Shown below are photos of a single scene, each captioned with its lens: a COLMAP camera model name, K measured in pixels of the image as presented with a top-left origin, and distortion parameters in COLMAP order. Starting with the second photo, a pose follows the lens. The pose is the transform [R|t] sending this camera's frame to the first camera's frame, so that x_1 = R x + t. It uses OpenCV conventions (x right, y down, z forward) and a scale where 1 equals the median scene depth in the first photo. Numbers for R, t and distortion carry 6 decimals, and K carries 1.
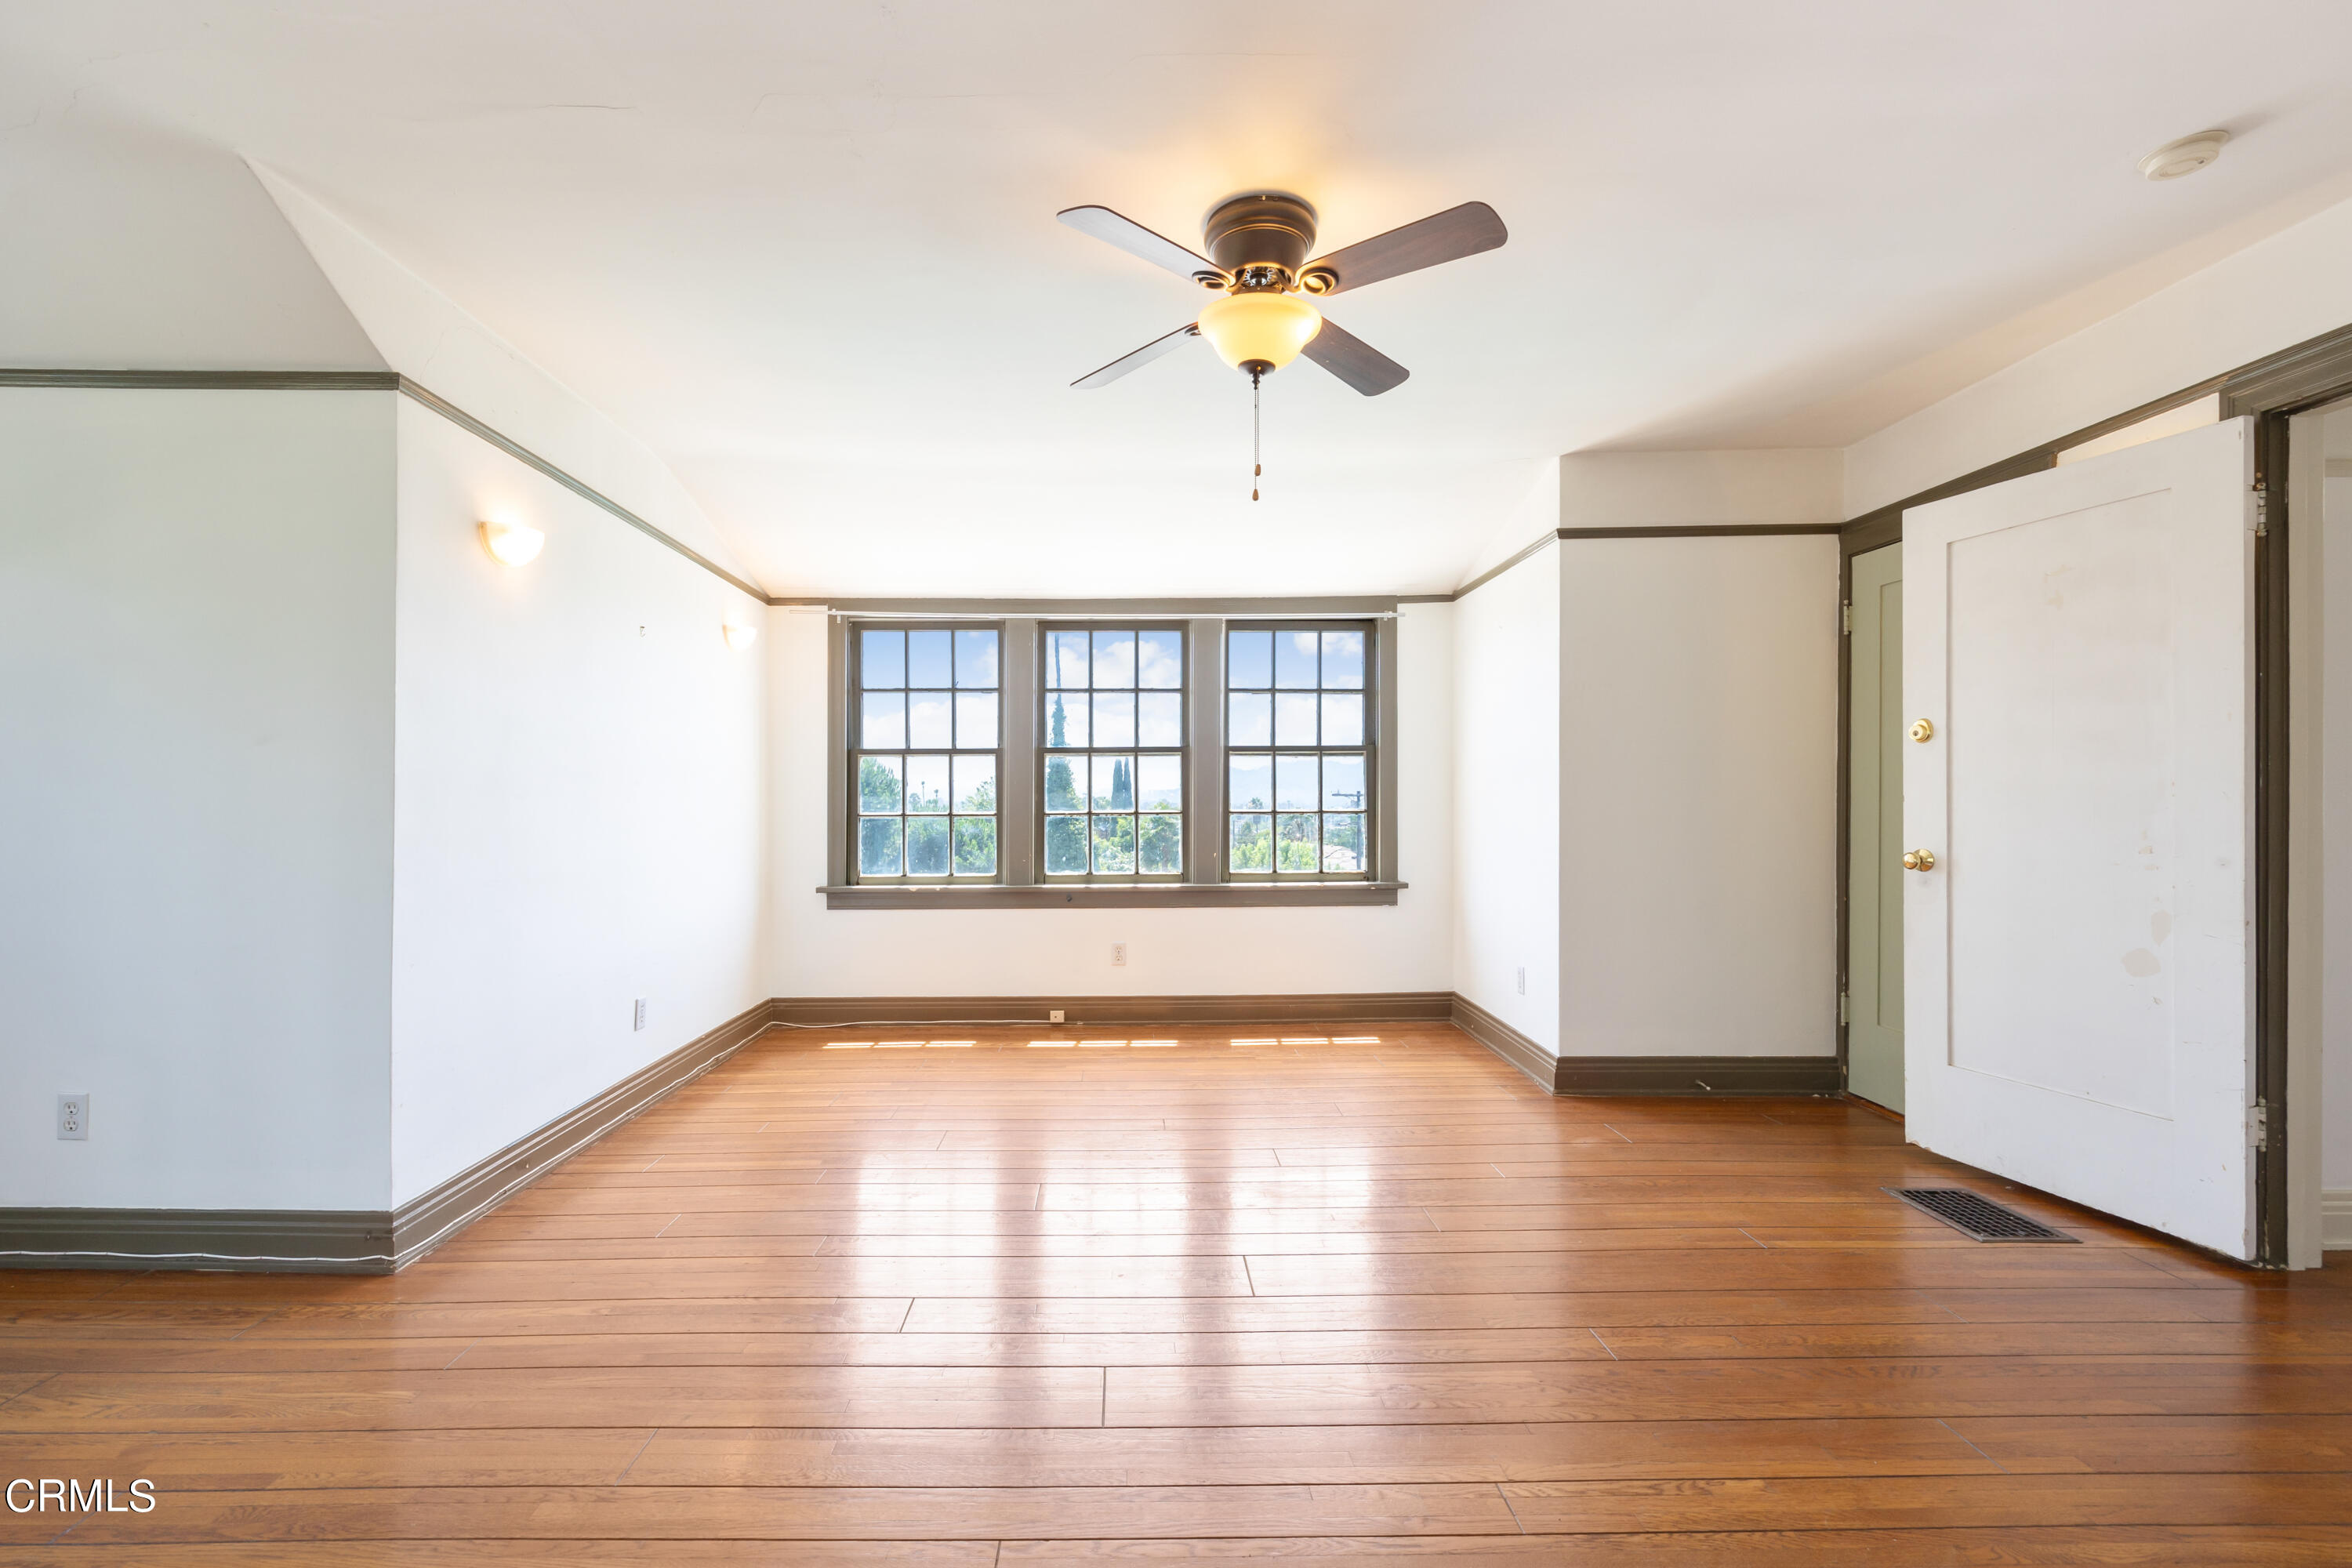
lens RADIAL K [[1030.7, 0, 1167.3], [0, 1030.7, 792.2], [0, 0, 1]] dist [0.002812, 0.000050]
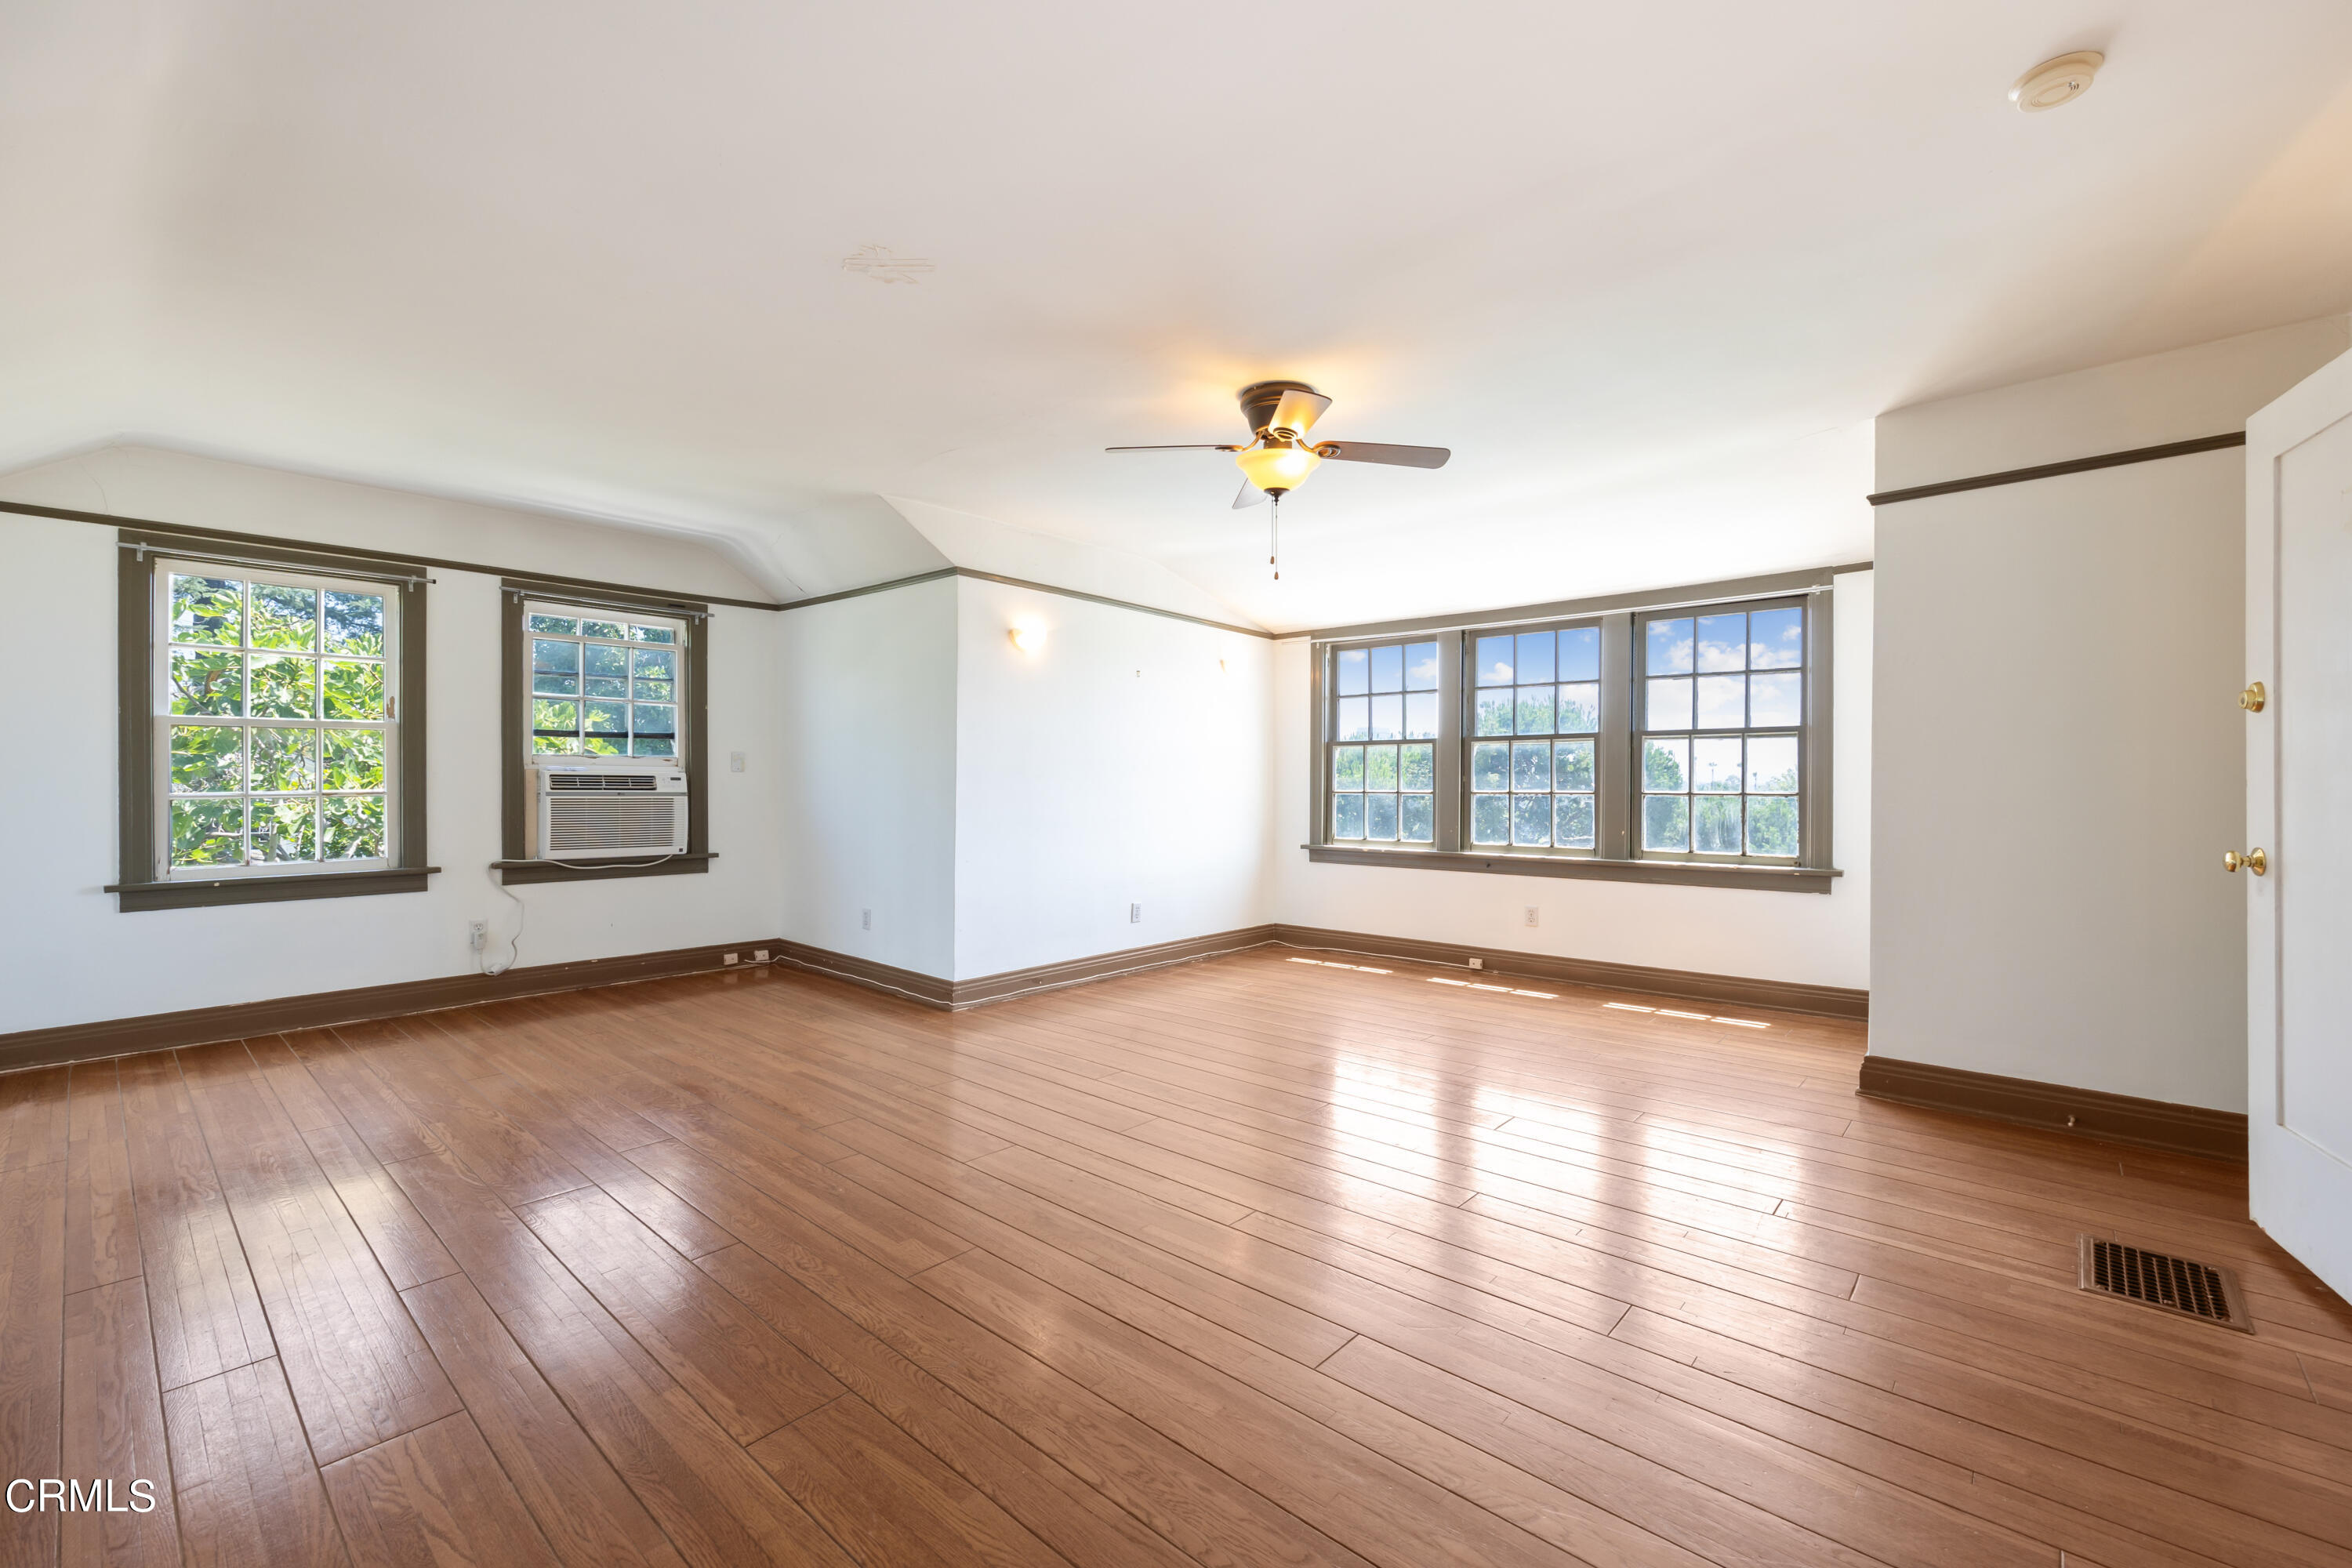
lens RADIAL K [[962.6, 0, 1185.5], [0, 962.6, 774.7], [0, 0, 1]] dist [0.000245, -0.000048]
pose [[0.755543, 0.000482, -0.655099, 0.370657], [0.000133, 1.000000, 0.000889, -0.000852], [0.655099, -0.000759, 0.755542, -0.056875]]
